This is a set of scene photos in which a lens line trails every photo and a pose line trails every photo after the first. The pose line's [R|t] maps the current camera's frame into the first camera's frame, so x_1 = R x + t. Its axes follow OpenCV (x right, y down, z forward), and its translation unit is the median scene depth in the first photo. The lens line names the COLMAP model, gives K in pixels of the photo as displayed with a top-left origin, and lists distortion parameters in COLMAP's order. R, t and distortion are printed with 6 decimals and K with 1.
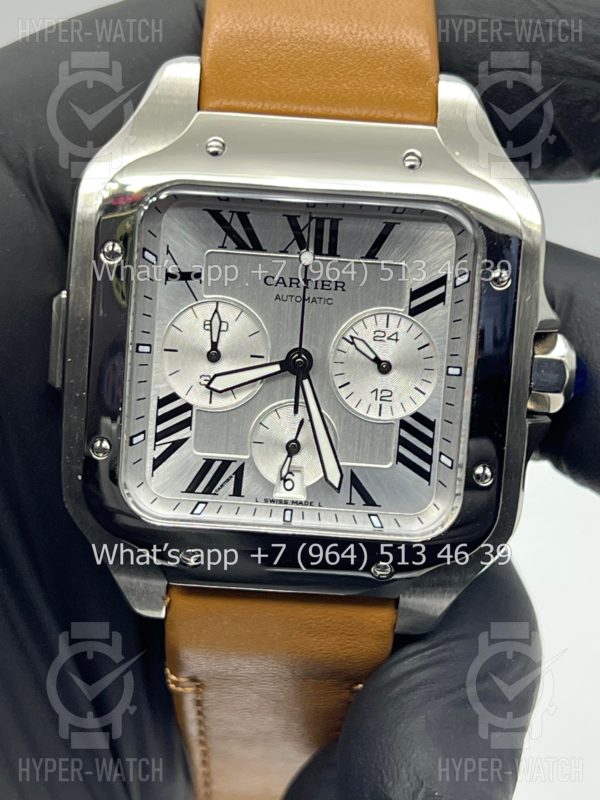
lens RADIAL K [[1822.9, 0, 304.1], [0, 1822.9, 406.2], [0, 0, 1]] dist [0.301922, 0.000000]
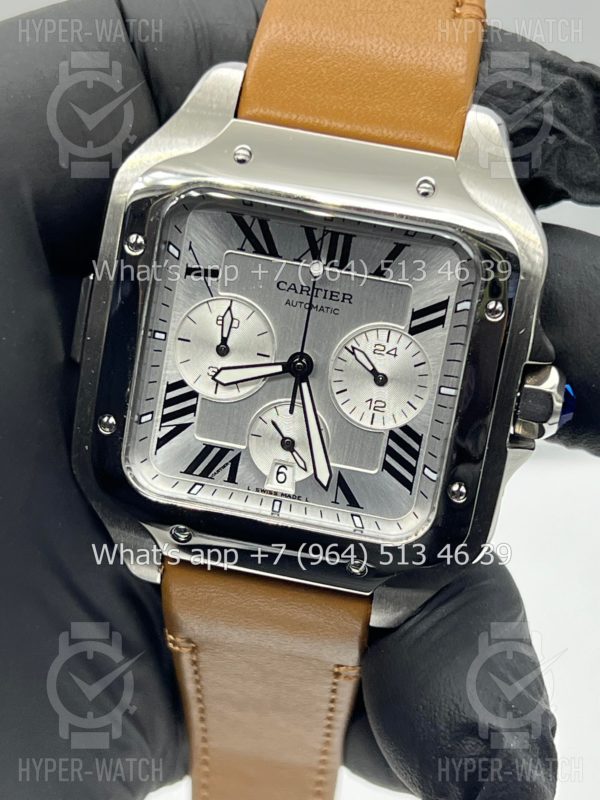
lens RADIAL K [[1822.9, 0, 310.0], [0, 1822.9, 461.1], [0, 0, 1]] dist [0.301922, 0.000000]
pose [[0.987519, 0.123285, -0.098012, 0.113183], [-0.116872, 0.990768, 0.068696, -0.042410], [0.105576, -0.056383, 0.992811, -0.059126]]
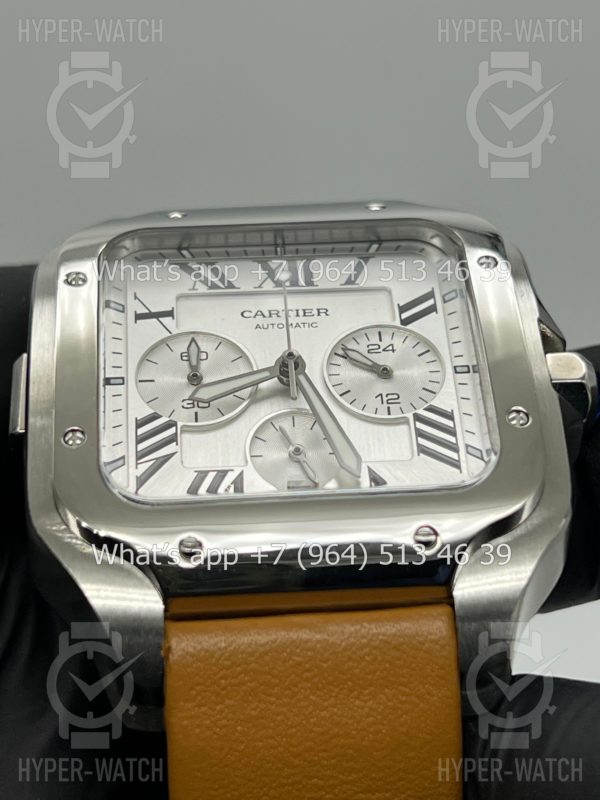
lens RADIAL K [[1822.9, 0, 297.9], [0, 1822.9, 392.6], [0, 0, 1]] dist [0.301922, 0.000000]
pose [[0.990292, -0.109476, 0.085650, -0.076684], [0.137500, 0.681263, -0.719010, 0.625918], [0.020364, 0.723807, 0.689702, 0.386267]]
